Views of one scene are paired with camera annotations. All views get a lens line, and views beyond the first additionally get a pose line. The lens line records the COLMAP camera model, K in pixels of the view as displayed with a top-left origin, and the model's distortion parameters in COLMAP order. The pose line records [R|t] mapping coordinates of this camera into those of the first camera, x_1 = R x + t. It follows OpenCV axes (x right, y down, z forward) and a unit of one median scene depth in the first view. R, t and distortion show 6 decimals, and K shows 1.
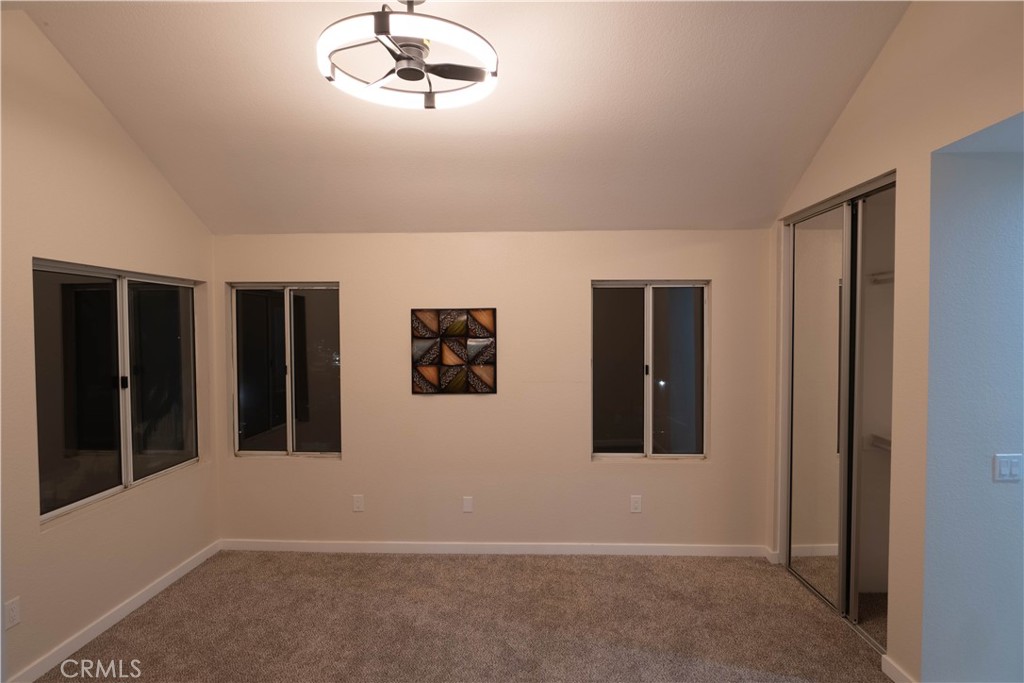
lens RADIAL K [[562.3, 0, 512.0], [0, 562.3, 341.5], [0, 0, 1]] dist [-0.001040, -0.000410]
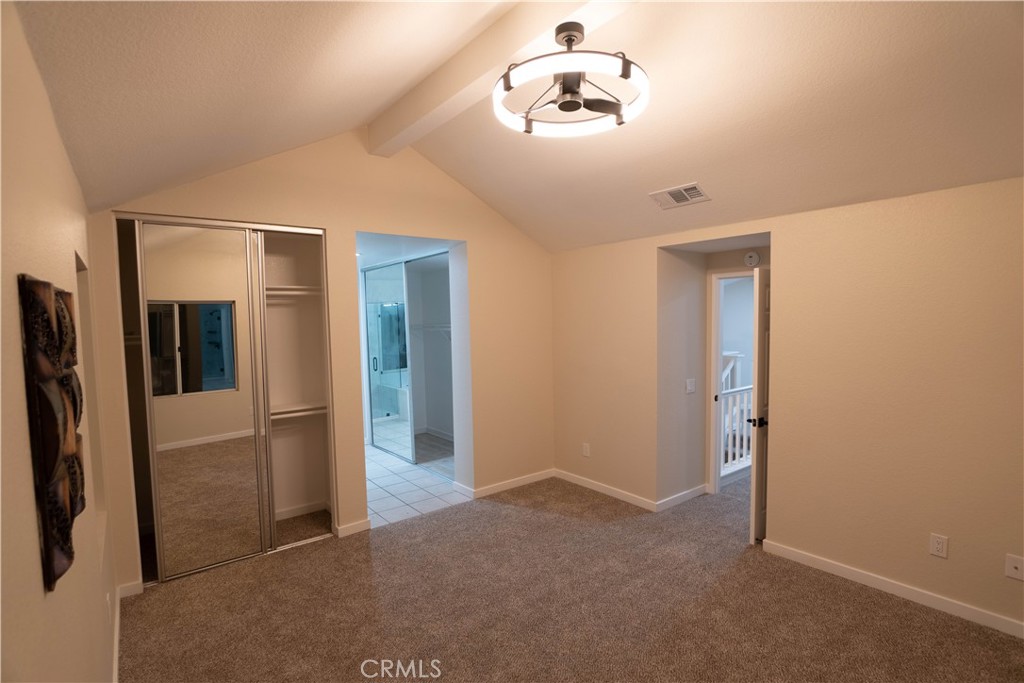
lens RADIAL K [[502.7, 0, 512.0], [0, 502.7, 341.5], [0, 0, 1]] dist [-0.025465, -0.000434]
pose [[-0.638459, -0.019338, 0.769413, -0.555814], [0.040595, 0.997447, 0.058755, -0.032651], [-0.768585, 0.068747, -0.636043, 1.093843]]
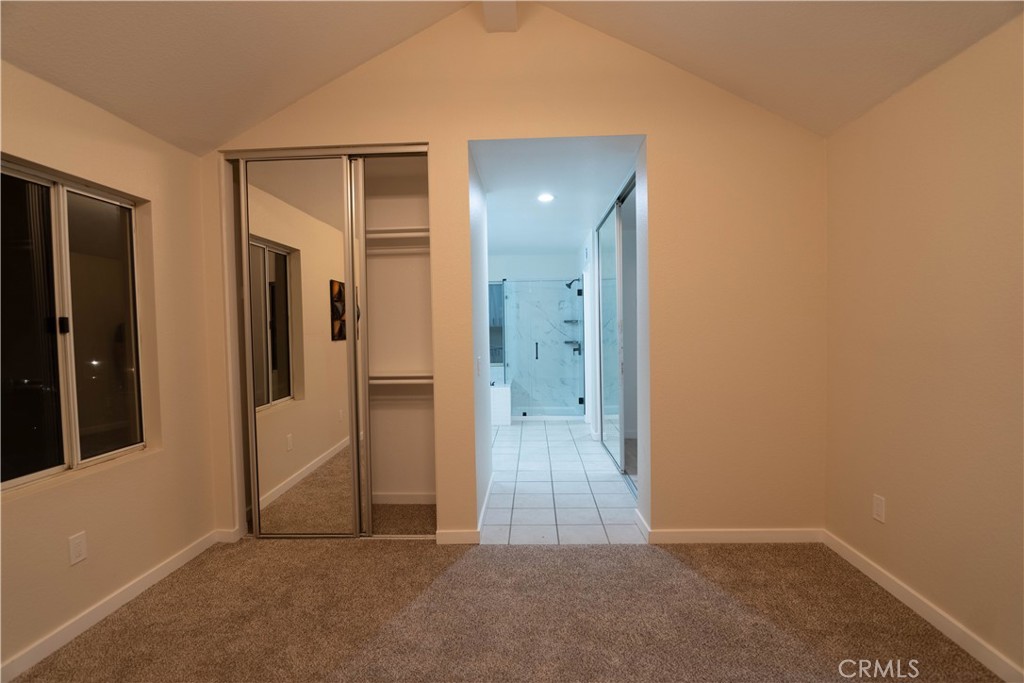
lens RADIAL K [[502.7, 0, 512.0], [0, 502.7, 341.5], [0, 0, 1]] dist [-0.025465, -0.000434]
pose [[0.014170, -0.025178, 0.999583, -0.320728], [0.038101, 0.998971, 0.024622, 0.084270], [-0.999173, 0.037736, 0.015115, 0.584645]]
